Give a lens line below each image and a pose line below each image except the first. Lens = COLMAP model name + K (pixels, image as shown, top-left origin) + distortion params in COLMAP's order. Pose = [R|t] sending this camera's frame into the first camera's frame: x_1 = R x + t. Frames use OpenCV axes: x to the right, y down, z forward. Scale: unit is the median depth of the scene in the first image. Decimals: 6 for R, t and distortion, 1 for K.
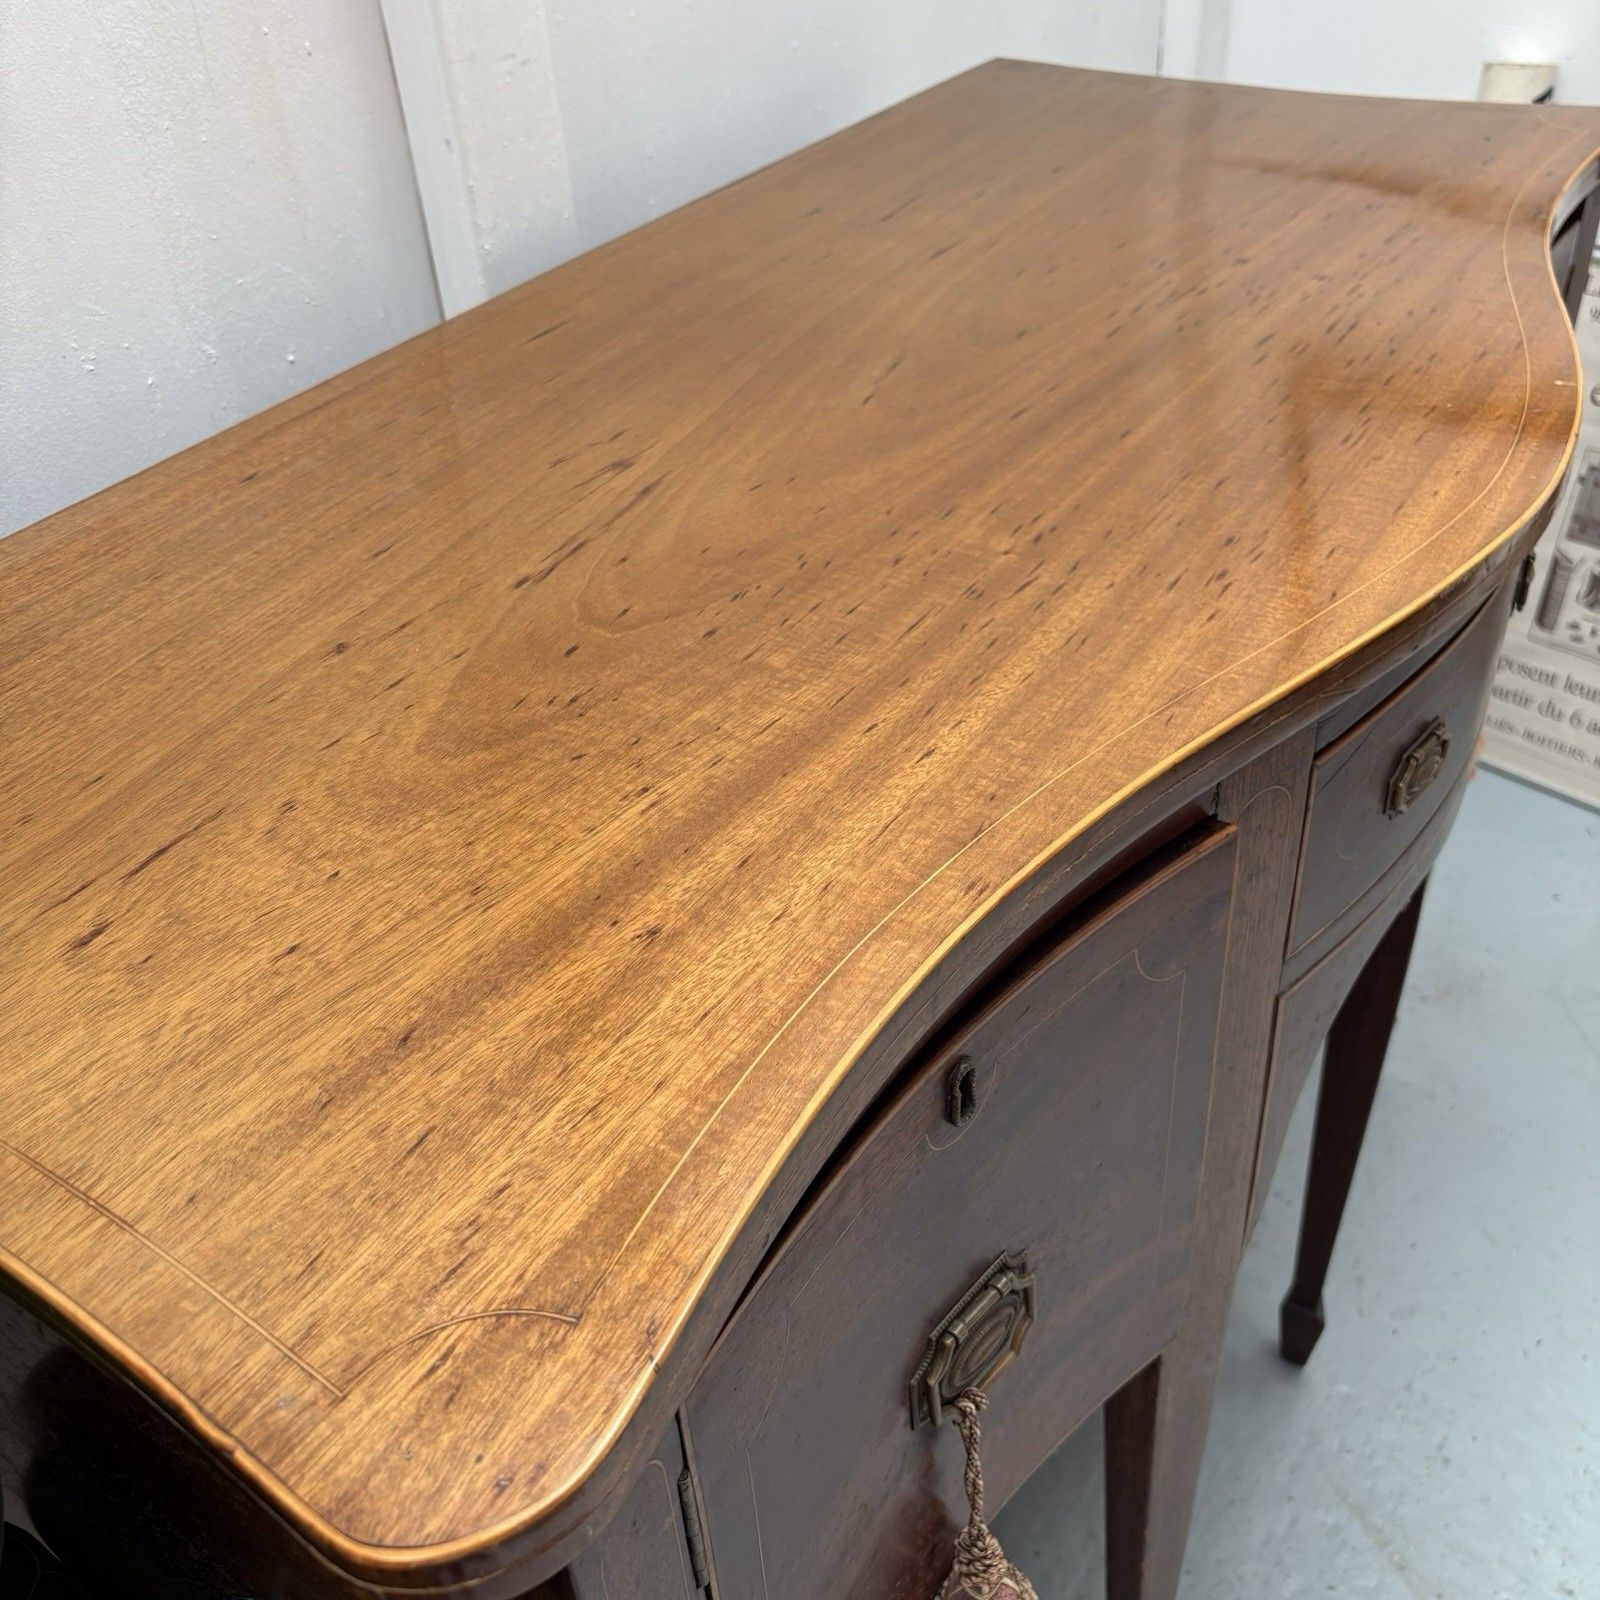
lens RADIAL K [[1639.5, 0, 800.0], [0, 1639.5, 815.9], [0, 0, 1]] dist [0.006733, 0.000000]
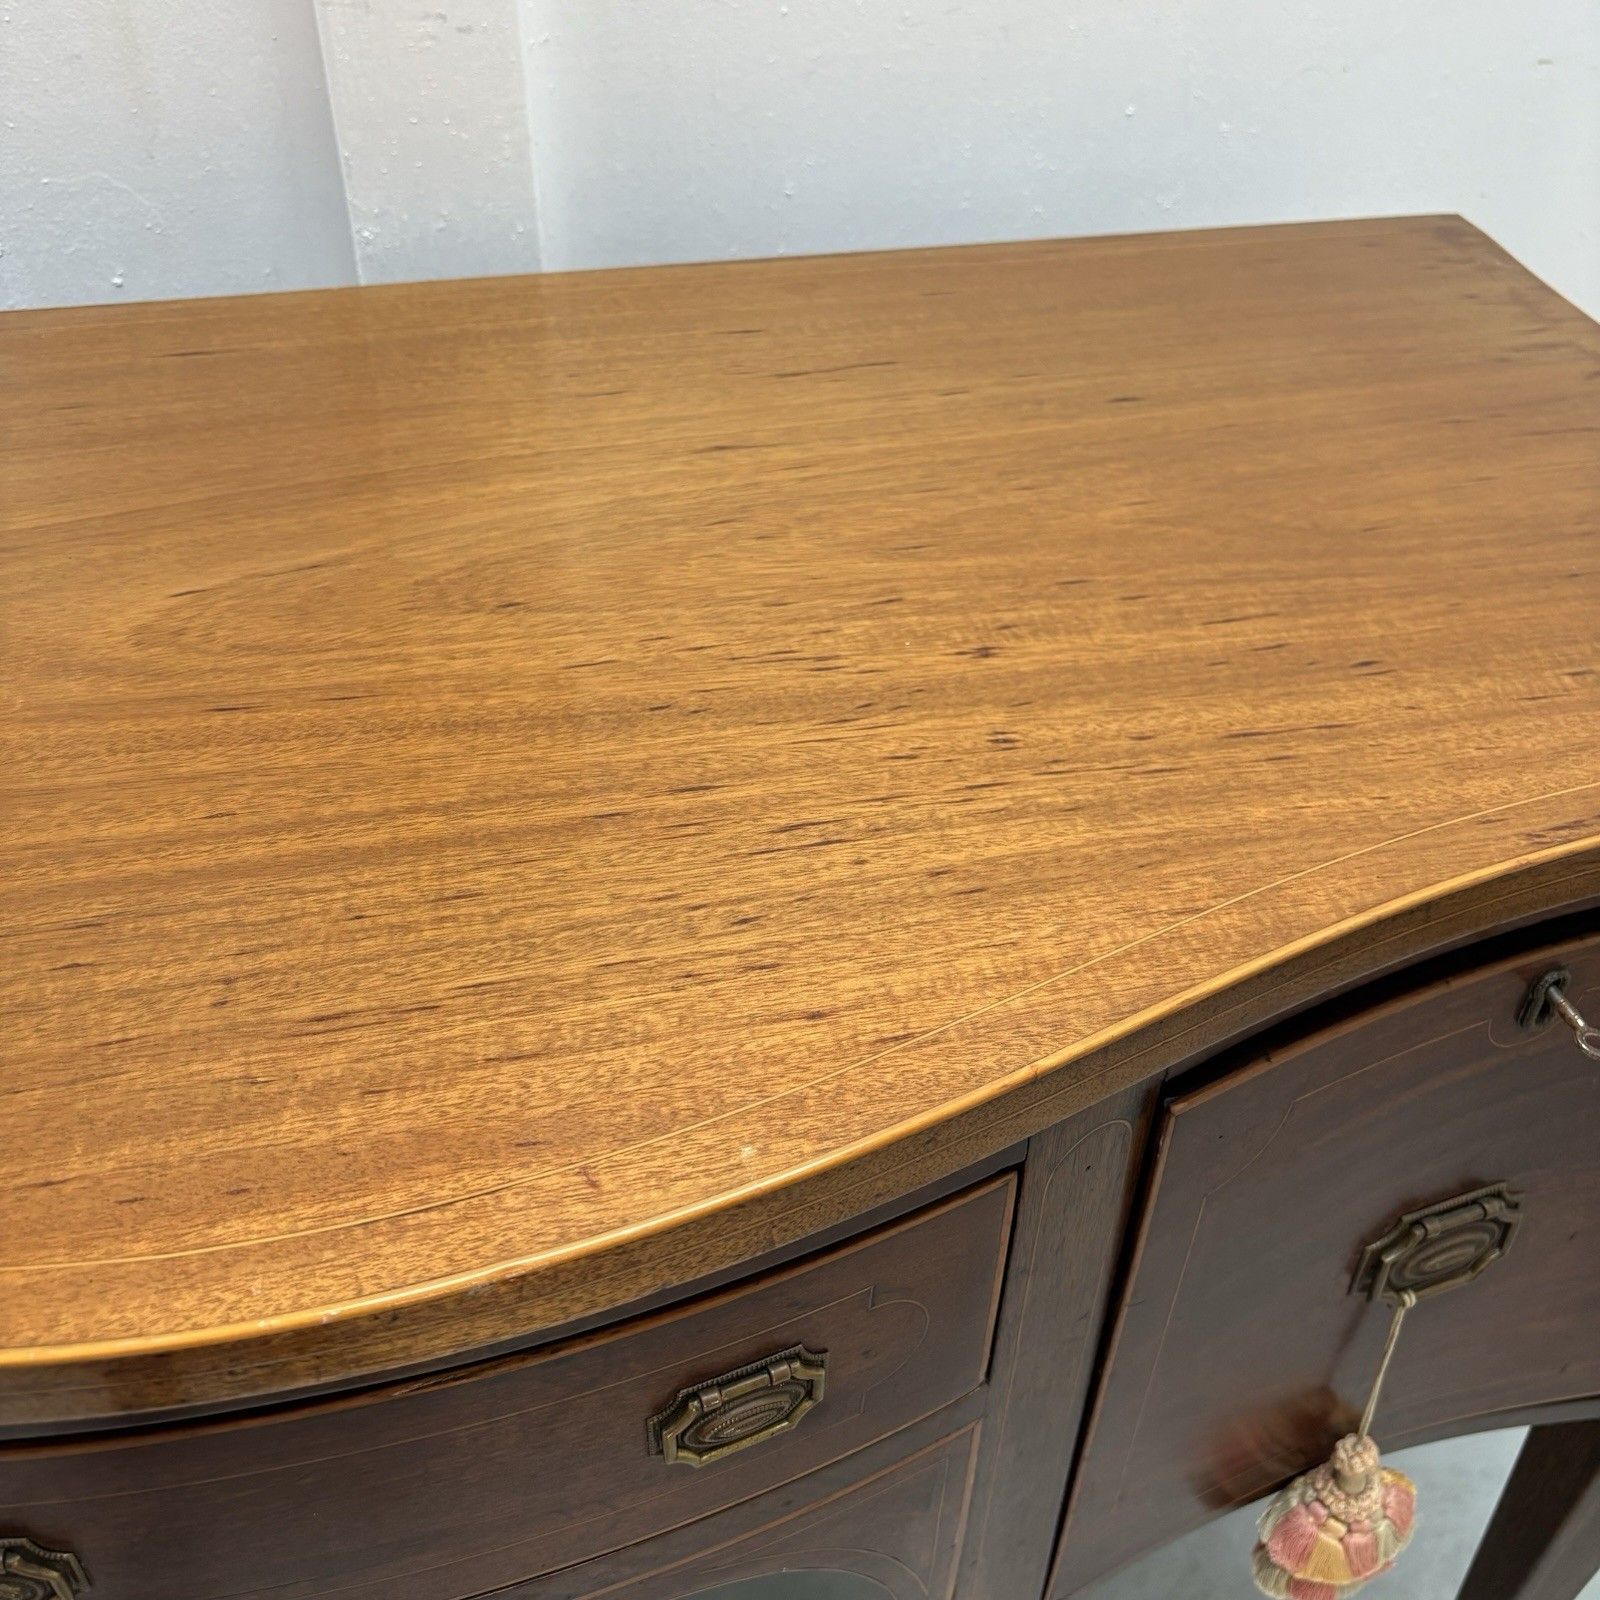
lens RADIAL K [[1639.5, 0, 797.5], [0, 1639.5, 801.5], [0, 0, 1]] dist [0.006733, 0.000000]
pose [[0.718258, 0.481679, -0.502087, 0.850466], [-0.460390, 0.870074, 0.176101, -0.570941], [0.521677, 0.104670, 0.846698, 0.745244]]
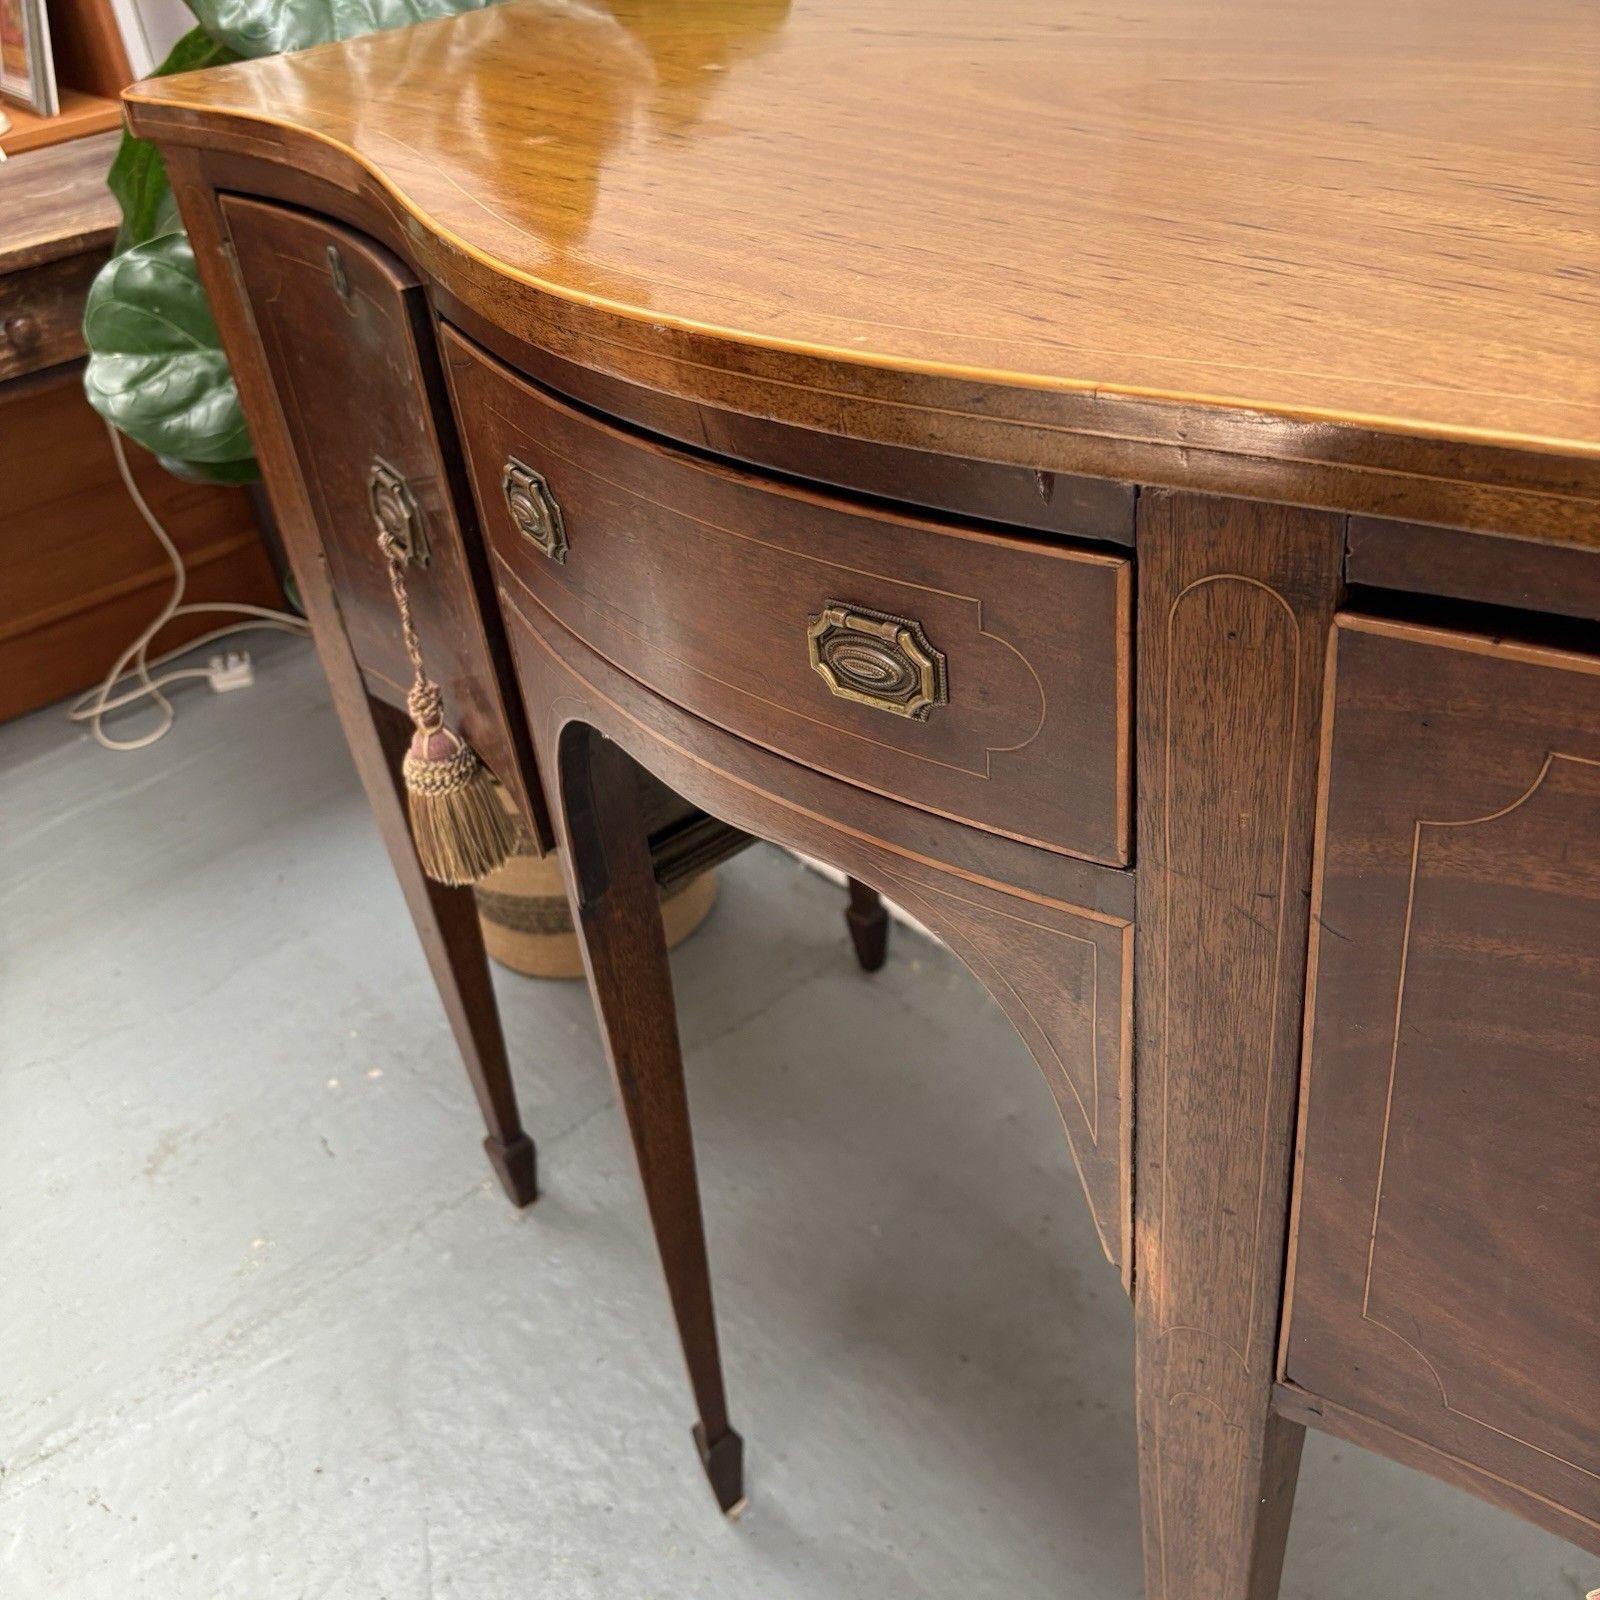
lens RADIAL K [[1639.5, 0, 794.8], [0, 1639.5, 814.0], [0, 0, 1]] dist [0.006733, 0.000000]
pose [[-0.299422, 0.613613, -0.730633, 1.253049], [-0.461163, 0.577304, 0.673831, -0.688815], [0.835269, 0.538701, 0.110118, 1.286754]]
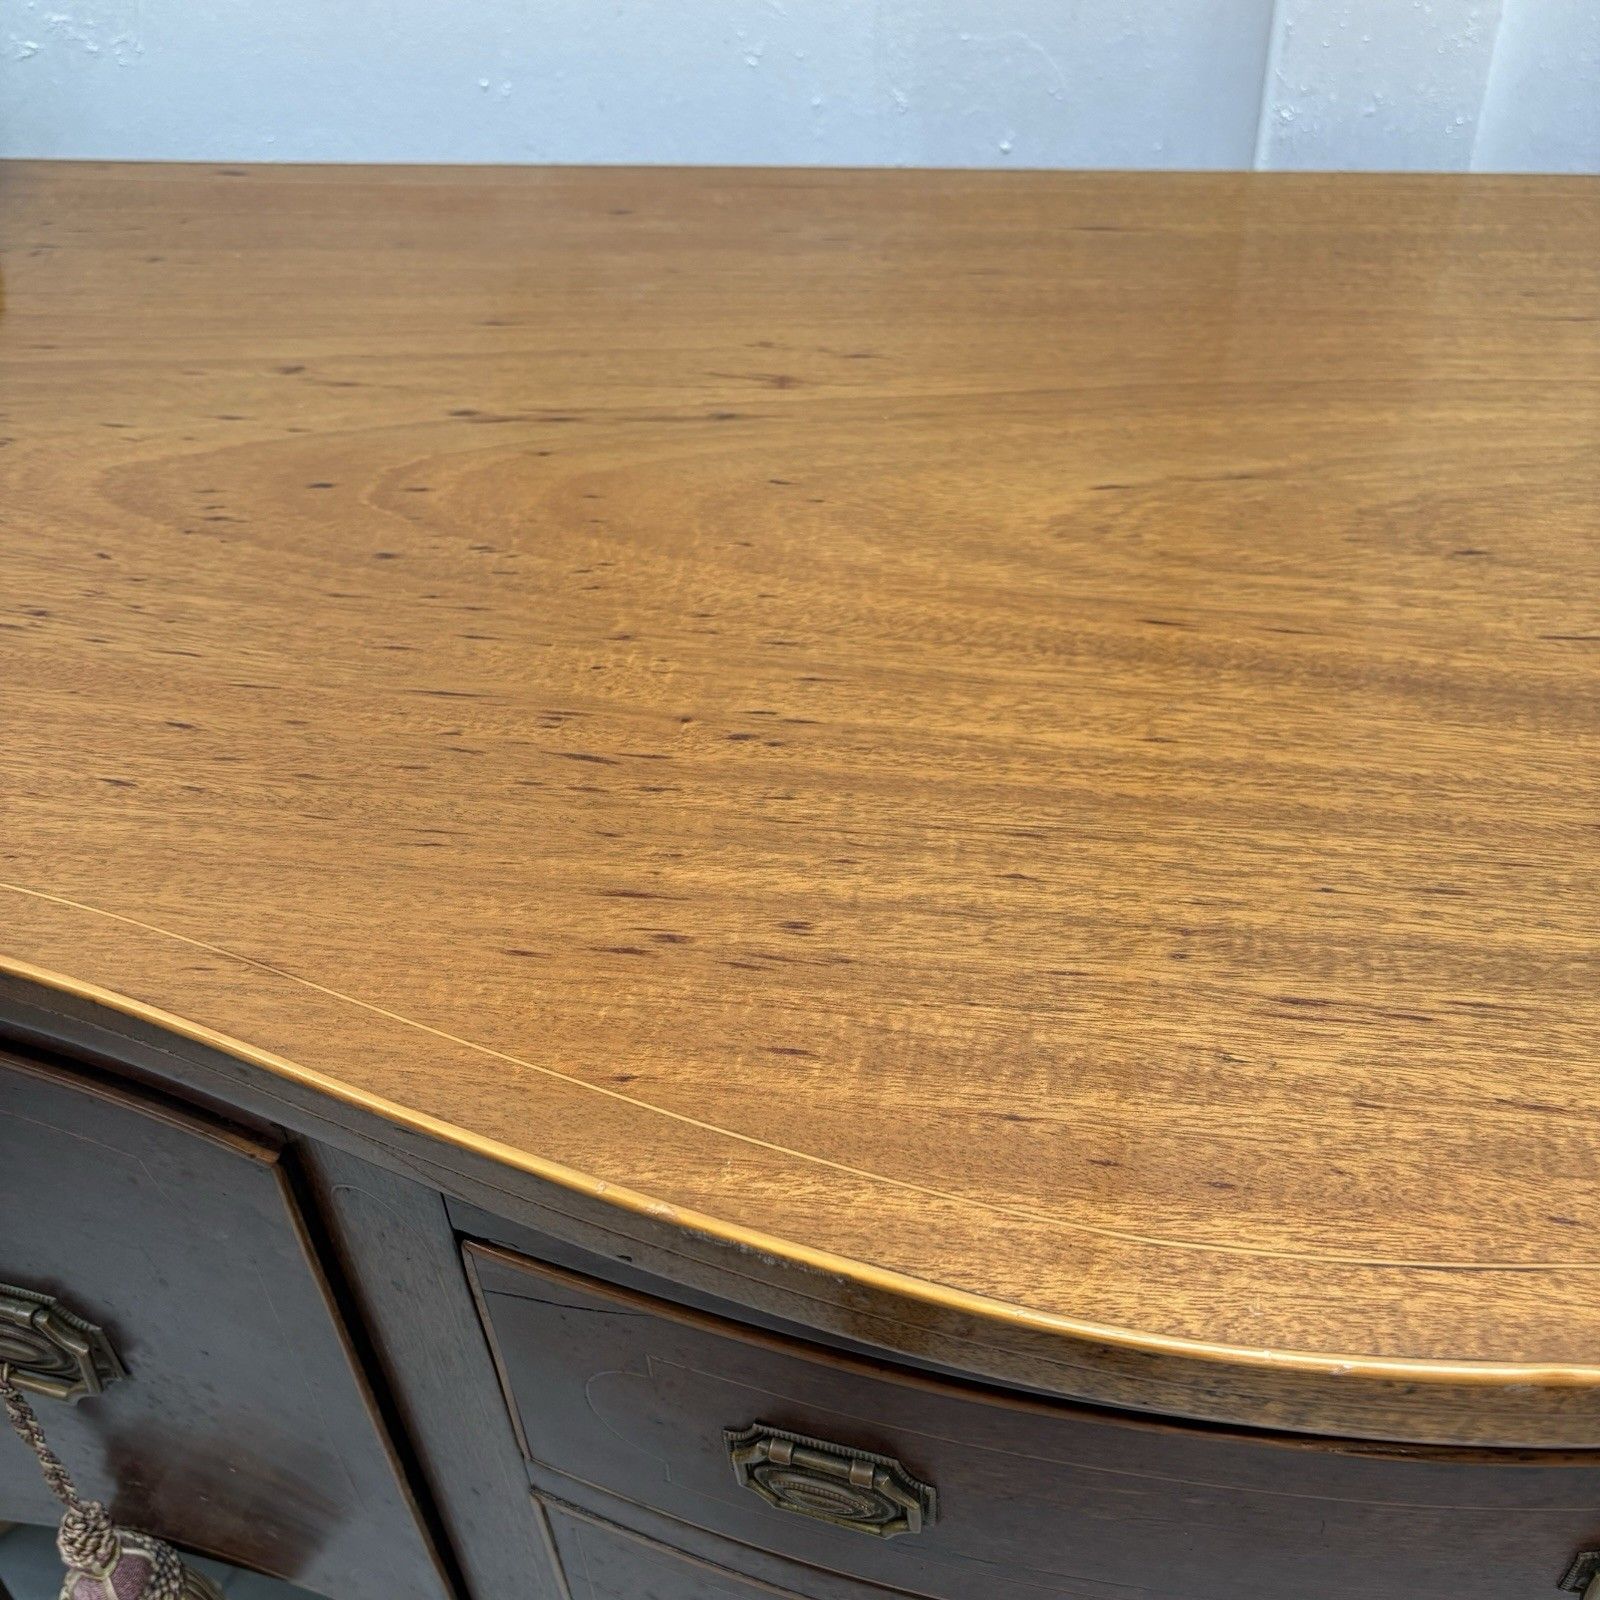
lens RADIAL K [[1639.5, 0, 805.7], [0, 1639.5, 809.5], [0, 0, 1]] dist [0.006733, 0.000000]
pose [[0.406265, 0.629643, -0.662193, 0.689891], [-0.528810, 0.753016, 0.391569, -0.474446], [0.745190, 0.191094, 0.638886, 0.698021]]
